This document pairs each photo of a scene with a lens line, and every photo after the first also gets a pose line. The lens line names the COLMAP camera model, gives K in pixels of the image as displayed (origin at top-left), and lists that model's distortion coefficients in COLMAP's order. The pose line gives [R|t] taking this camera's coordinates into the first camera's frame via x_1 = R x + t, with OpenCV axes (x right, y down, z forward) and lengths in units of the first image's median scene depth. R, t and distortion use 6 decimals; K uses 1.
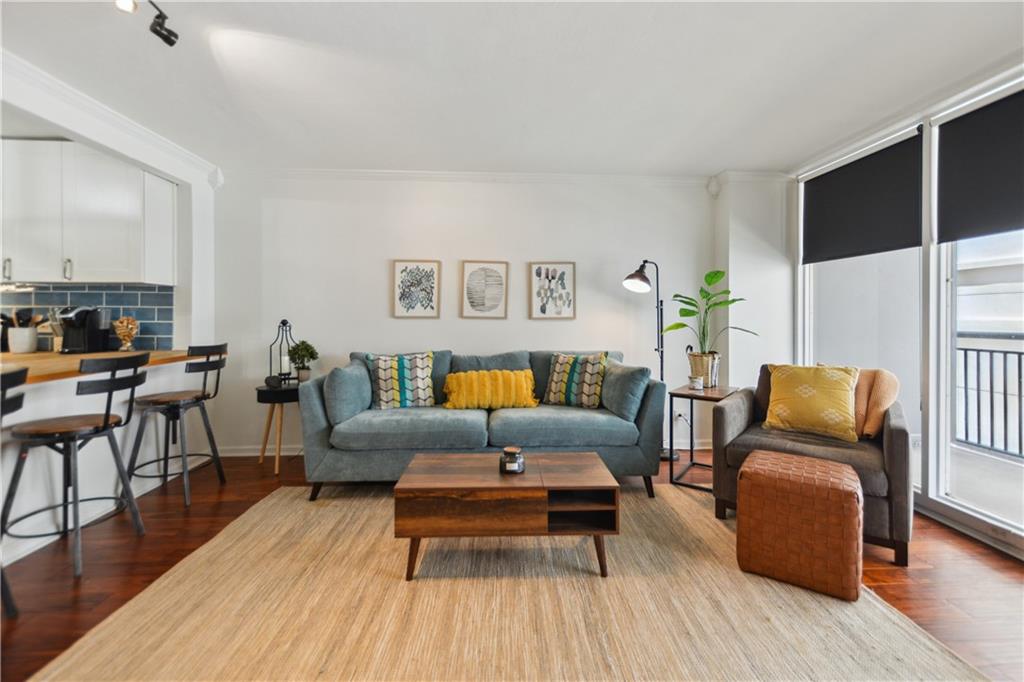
lens RADIAL K [[454.9, 0, 514.6], [0, 454.9, 317.3], [0, 0, 1]] dist [0.013195, -0.000461]
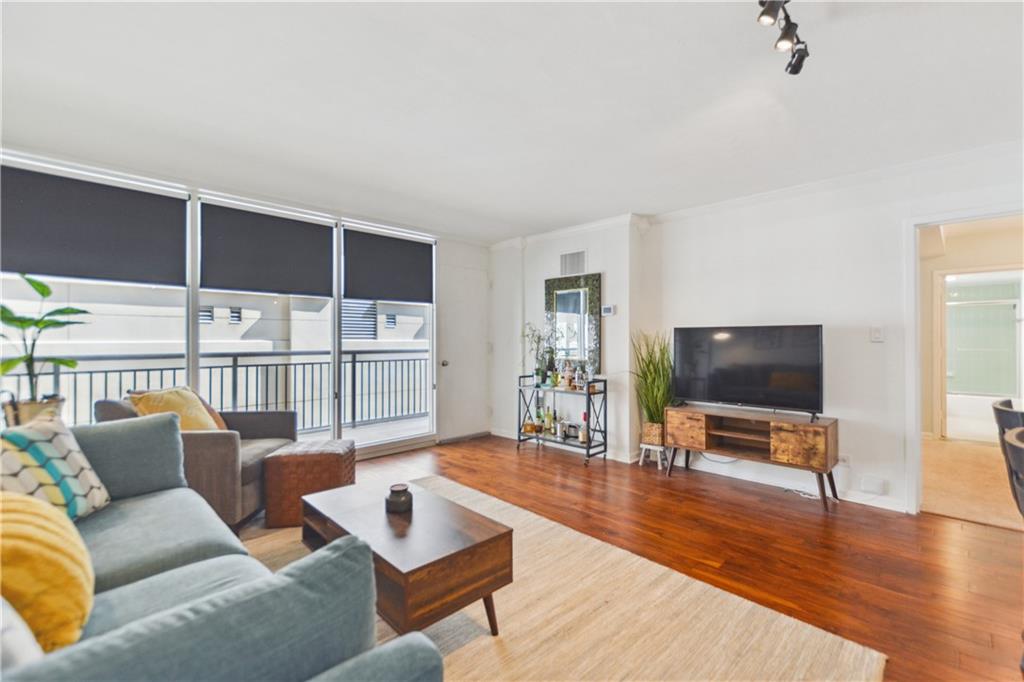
lens RADIAL K [[446.4, 0, 519.8], [0, 446.4, 338.5], [0, 0, 1]] dist [0.008339, -0.000402]
pose [[-0.671297, 0.001729, 0.741187, -0.539988], [0.000707, 0.999998, -0.001693, -0.006801], [-0.741188, -0.000613, -0.671297, 0.911600]]
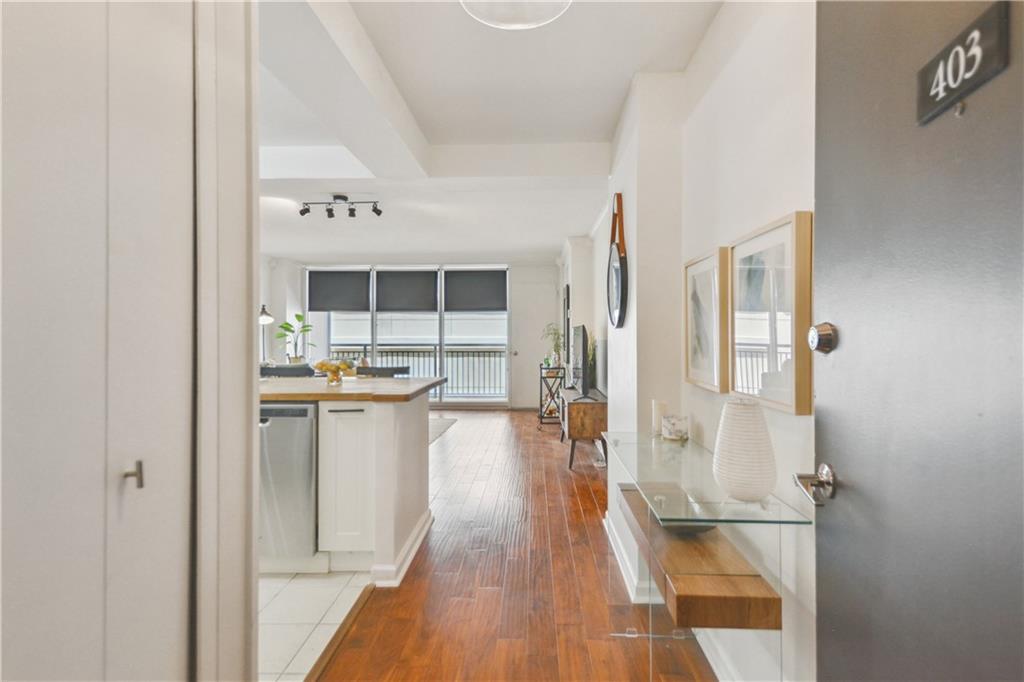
lens RADIAL K [[488.3, 0, 516.0], [0, 488.3, 337.8], [0, 0, 1]] dist [0.021125, 0.000018]
pose [[0.090518, -0.005035, 0.995882, -1.562631], [0.000988, 0.999987, 0.004966, -0.010404], [-0.995894, 0.000535, 0.090522, -0.113346]]
